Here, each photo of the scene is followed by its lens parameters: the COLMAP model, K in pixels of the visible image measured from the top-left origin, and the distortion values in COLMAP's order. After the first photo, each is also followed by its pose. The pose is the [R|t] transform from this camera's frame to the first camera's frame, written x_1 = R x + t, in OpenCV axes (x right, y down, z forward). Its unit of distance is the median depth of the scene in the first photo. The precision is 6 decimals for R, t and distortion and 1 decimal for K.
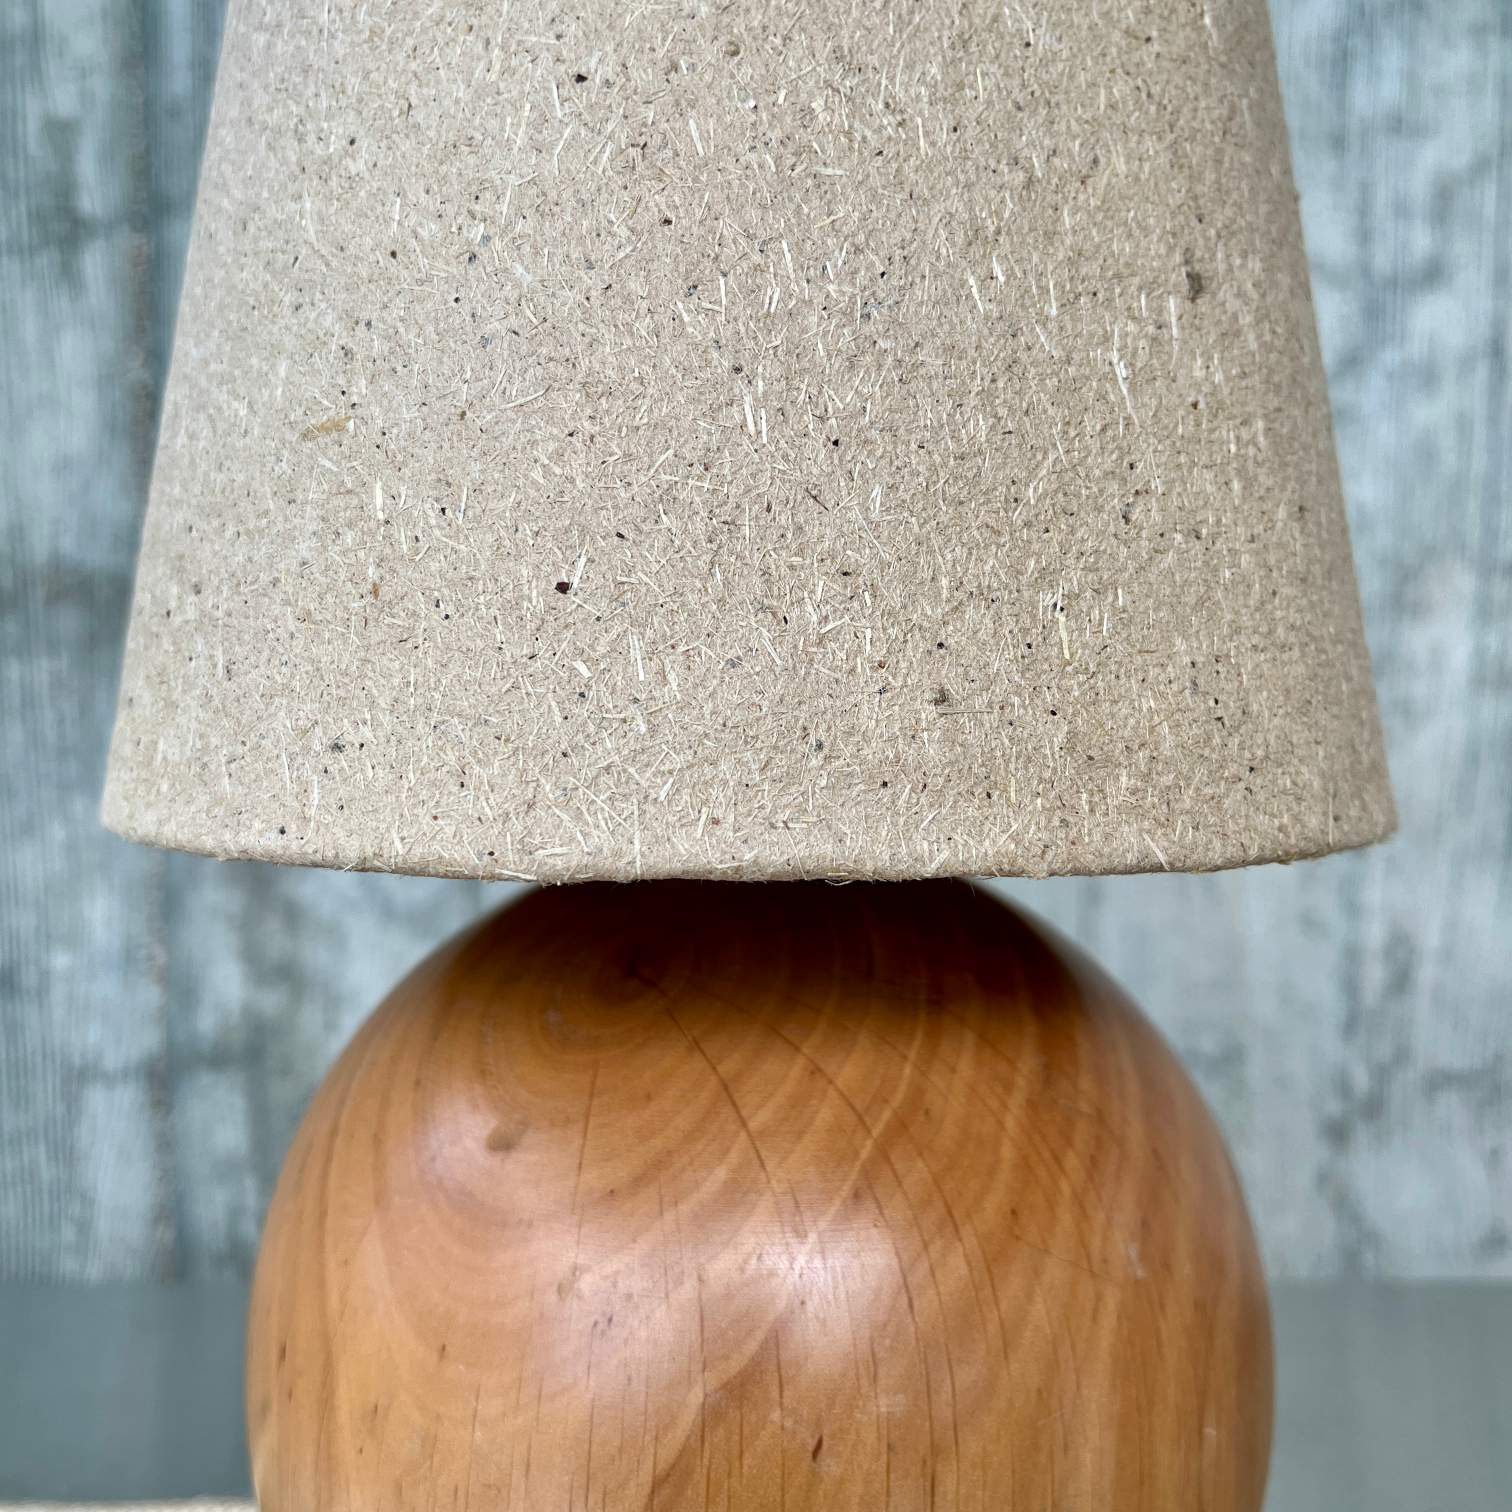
lens RADIAL K [[1594.1, 0, 759.7], [0, 1594.1, 762.7], [0, 0, 1]] dist [-0.007647, 0.000000]
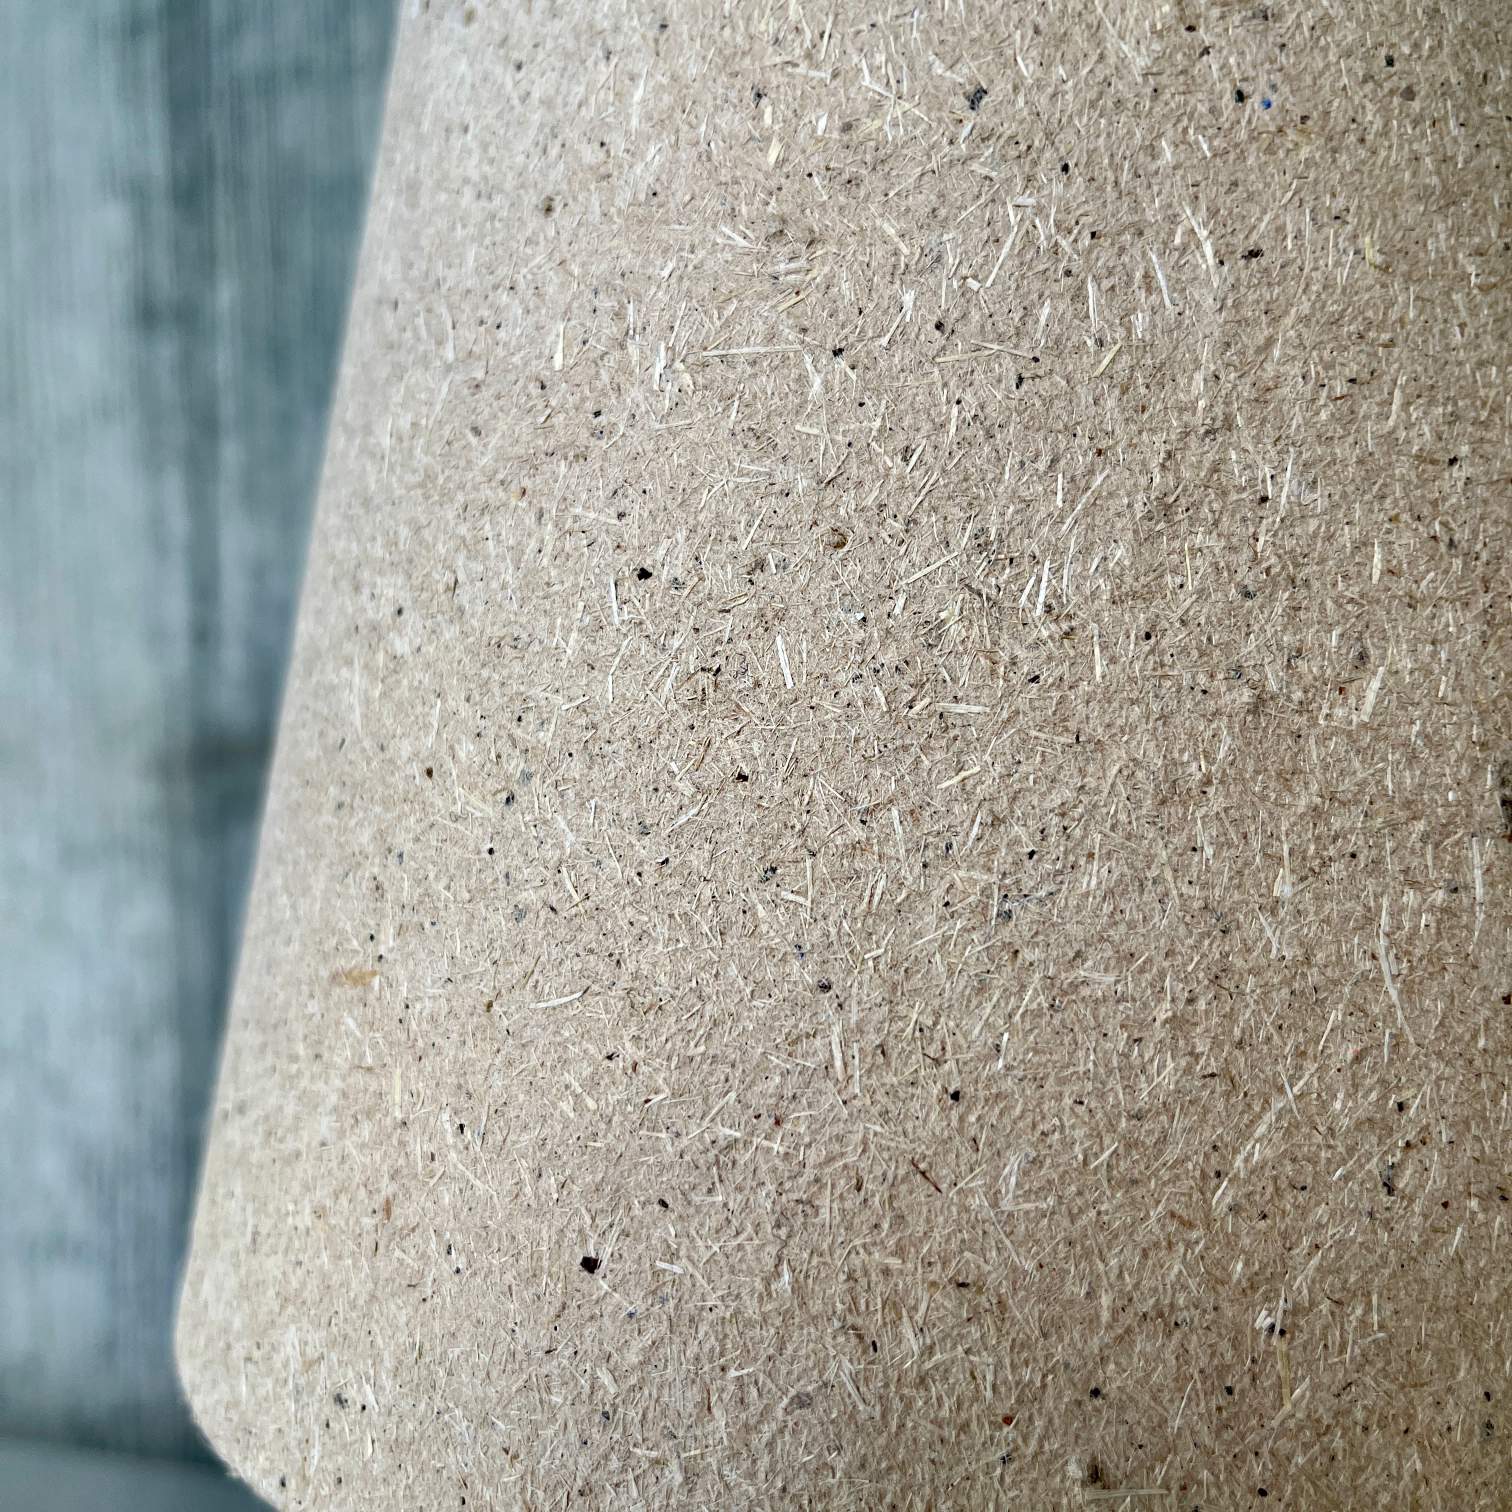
lens RADIAL K [[1594.1, 0, 754.0], [0, 1594.1, 763.6], [0, 0, 1]] dist [-0.007647, 0.000000]
pose [[0.972021, 0.025213, -0.233537, 0.118690], [-0.024204, 0.999681, 0.007187, -0.339355], [0.233644, -0.001334, 0.972321, 0.260959]]
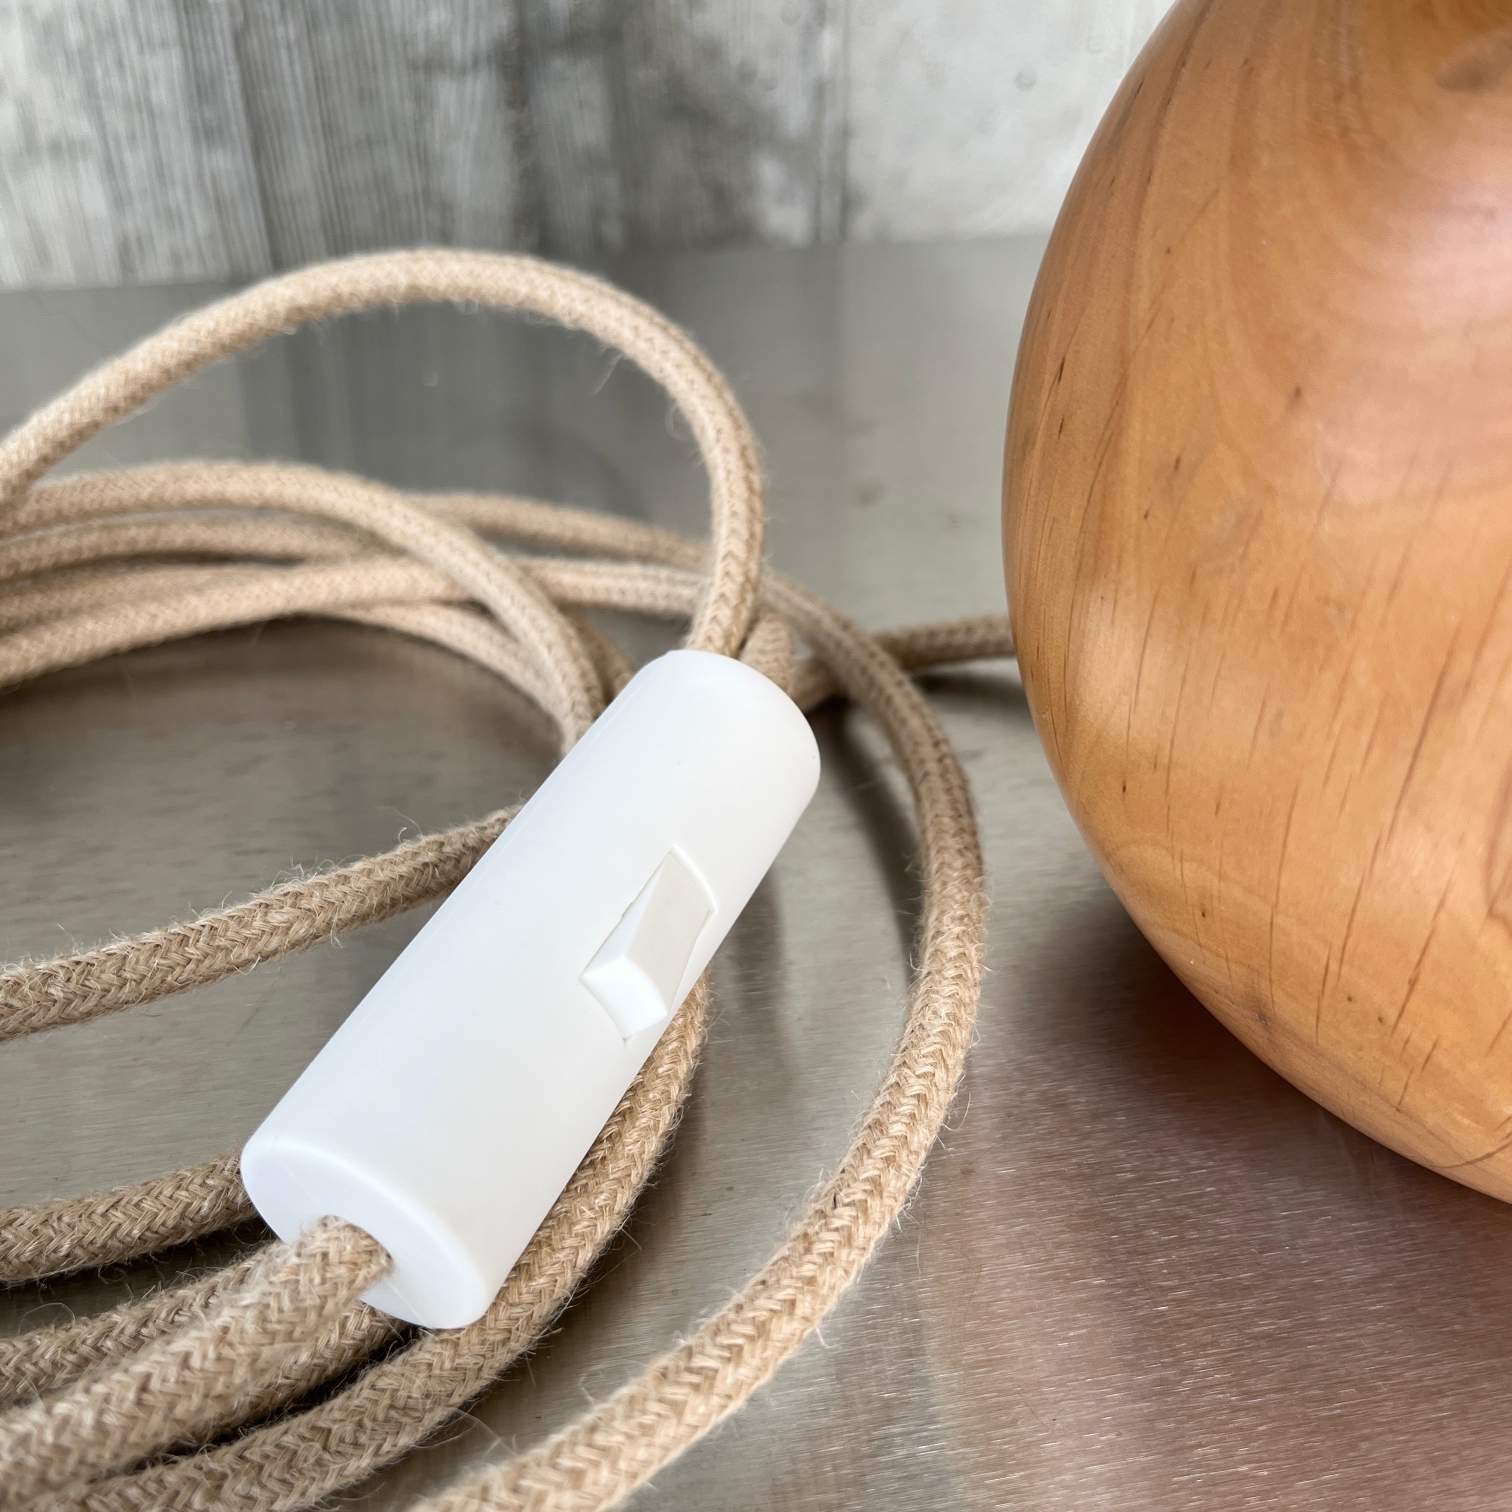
lens RADIAL K [[1594.1, 0, 758.5], [0, 1594.1, 767.1], [0, 0, 1]] dist [-0.007647, 0.000000]
pose [[0.878192, 0.279064, -0.388462, -0.107319], [-0.042621, 0.854583, 0.517563, 0.189250], [0.476406, -0.437963, 0.762381, 0.367061]]
